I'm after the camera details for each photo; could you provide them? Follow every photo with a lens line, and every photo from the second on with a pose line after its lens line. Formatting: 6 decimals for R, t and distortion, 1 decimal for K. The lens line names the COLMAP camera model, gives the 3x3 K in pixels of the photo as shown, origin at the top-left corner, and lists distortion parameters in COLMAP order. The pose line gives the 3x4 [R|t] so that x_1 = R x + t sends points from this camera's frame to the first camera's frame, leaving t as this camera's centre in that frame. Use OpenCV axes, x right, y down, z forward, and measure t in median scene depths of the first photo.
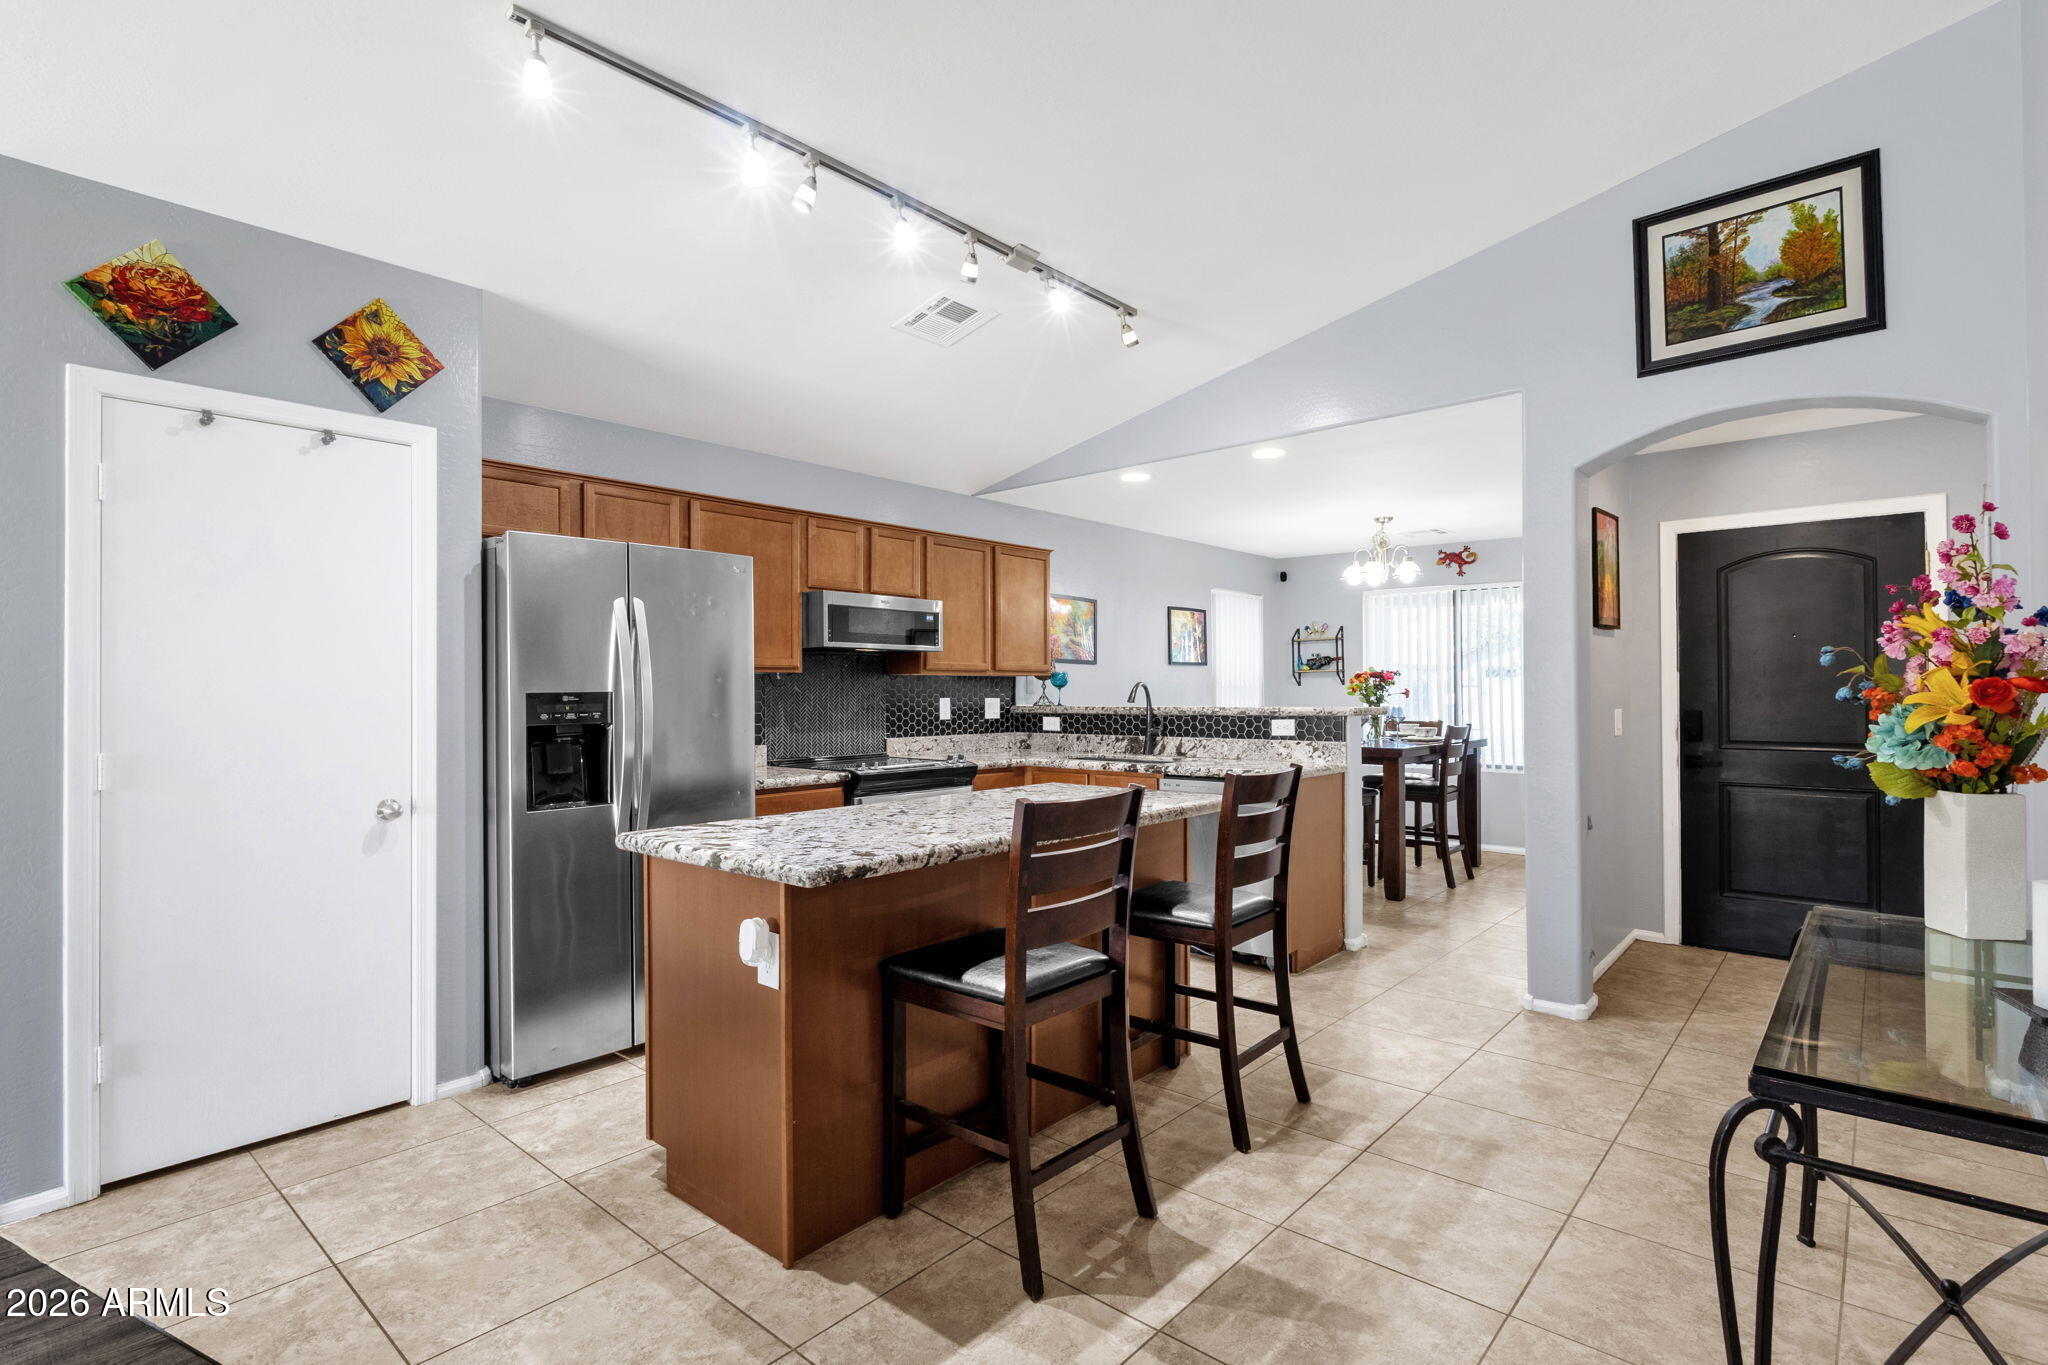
lens RADIAL K [[992.7, 0, 1016.1], [0, 992.7, 683.7], [0, 0, 1]] dist [-0.023747, 0.011922]
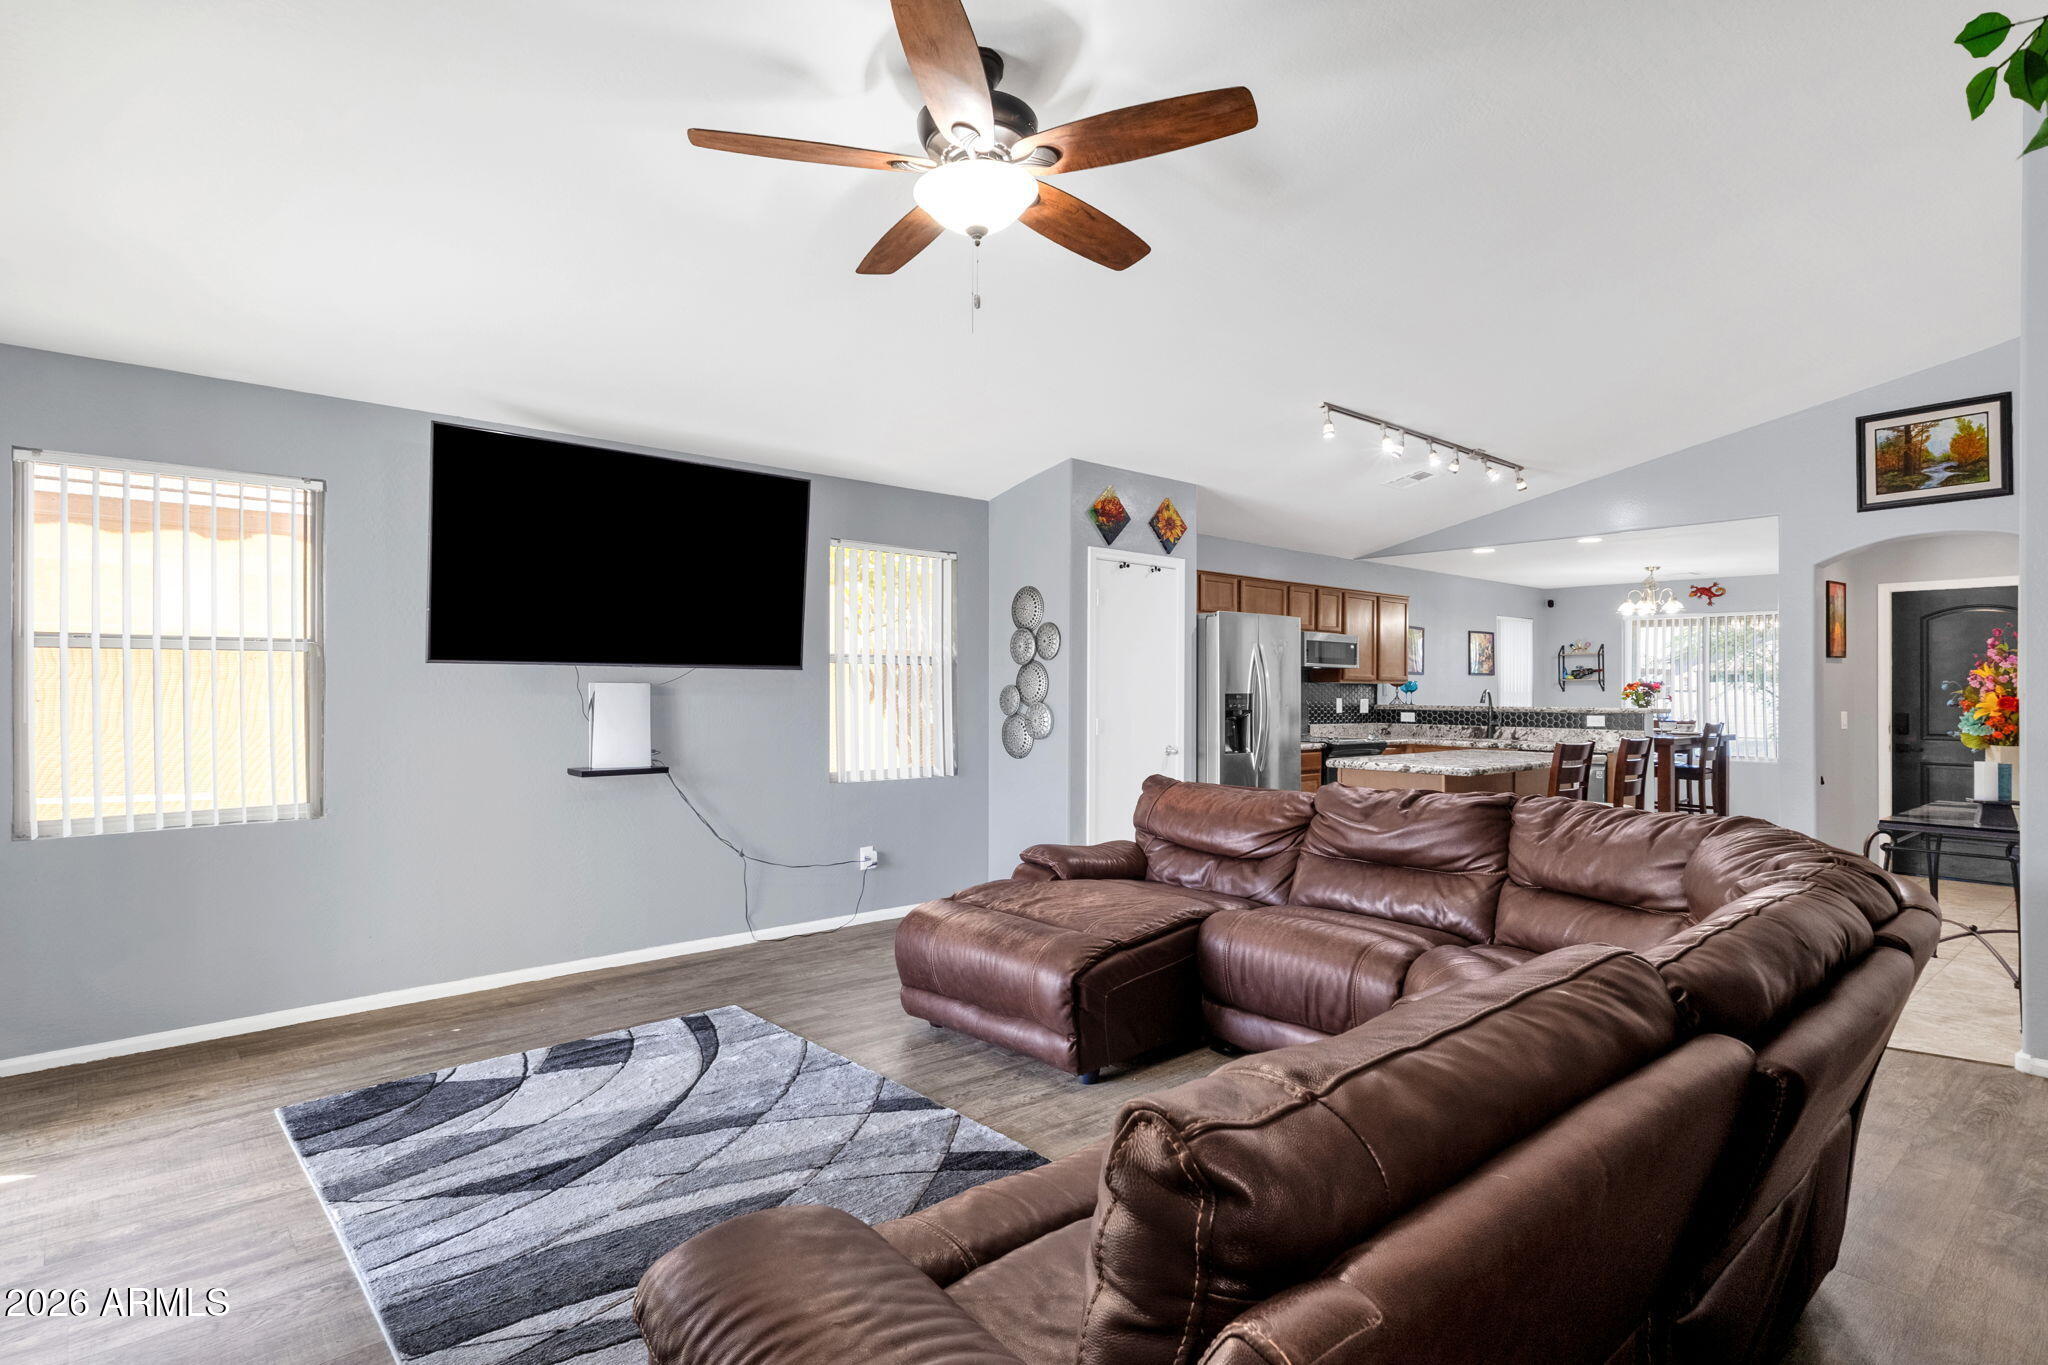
lens RADIAL K [[1068.7, 0, 996.5], [0, 1068.7, 681.6], [0, 0, 1]] dist [0.007262, 0.001072]
pose [[0.991491, 0.010358, -0.129762, -0.437514], [-0.010302, 0.999946, 0.001101, -0.007924], [0.129767, 0.000245, 0.991545, -0.756162]]
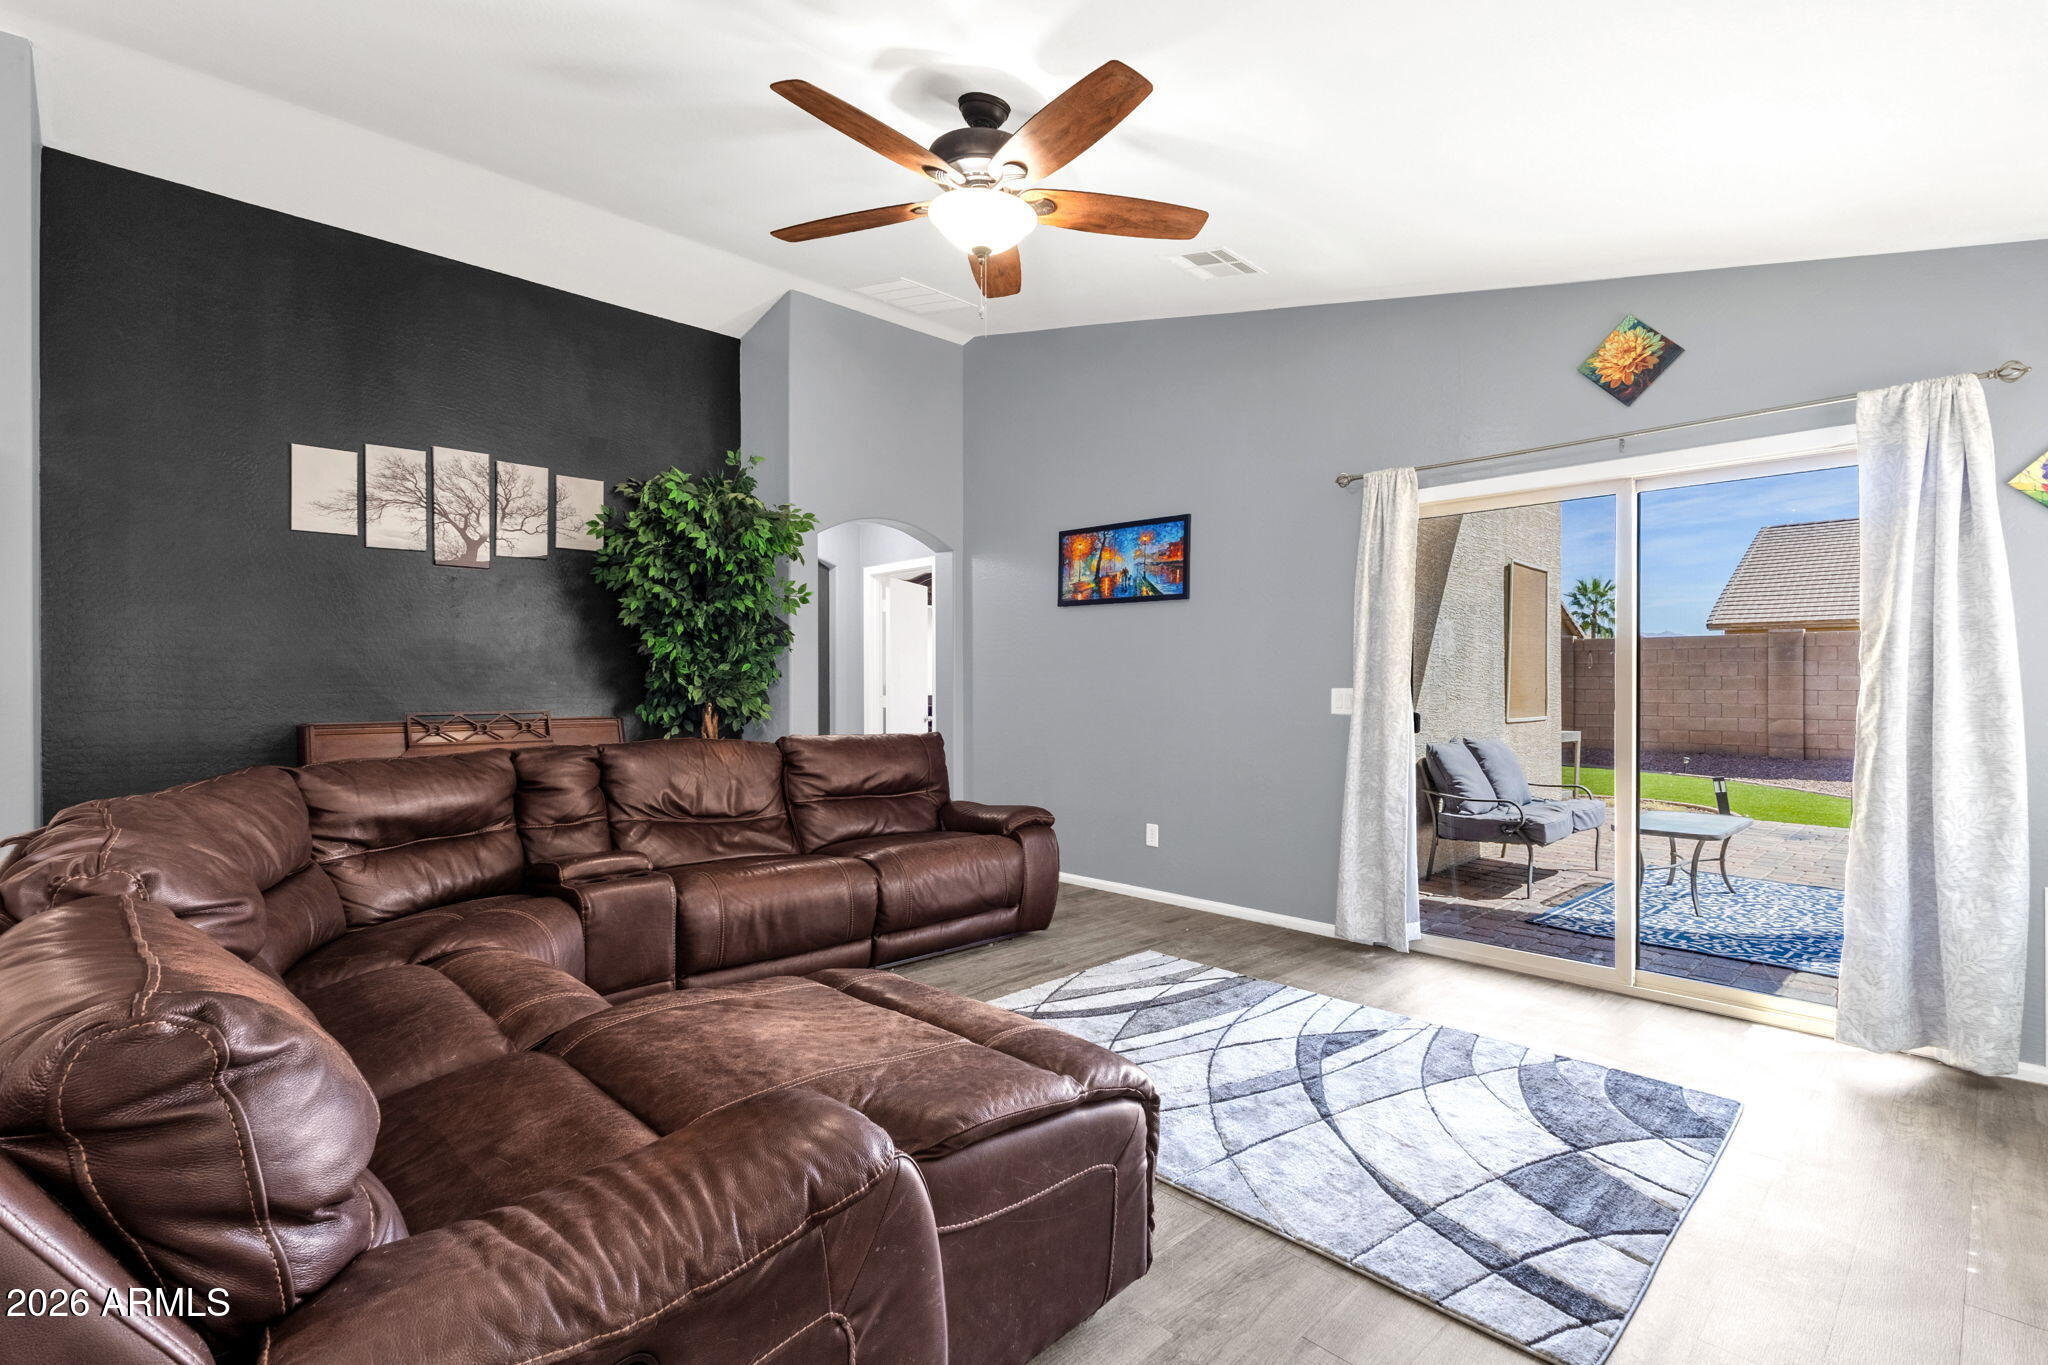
lens RADIAL K [[951.5, 0, 1019.2], [0, 951.5, 683.3], [0, 0, 1]] dist [0.003677, 0.001272]
pose [[-0.996322, 0.006585, 0.085438, -0.606097], [0.005940, 0.999952, -0.007800, 0.025929], [-0.085485, -0.007263, -0.996313, 0.480099]]
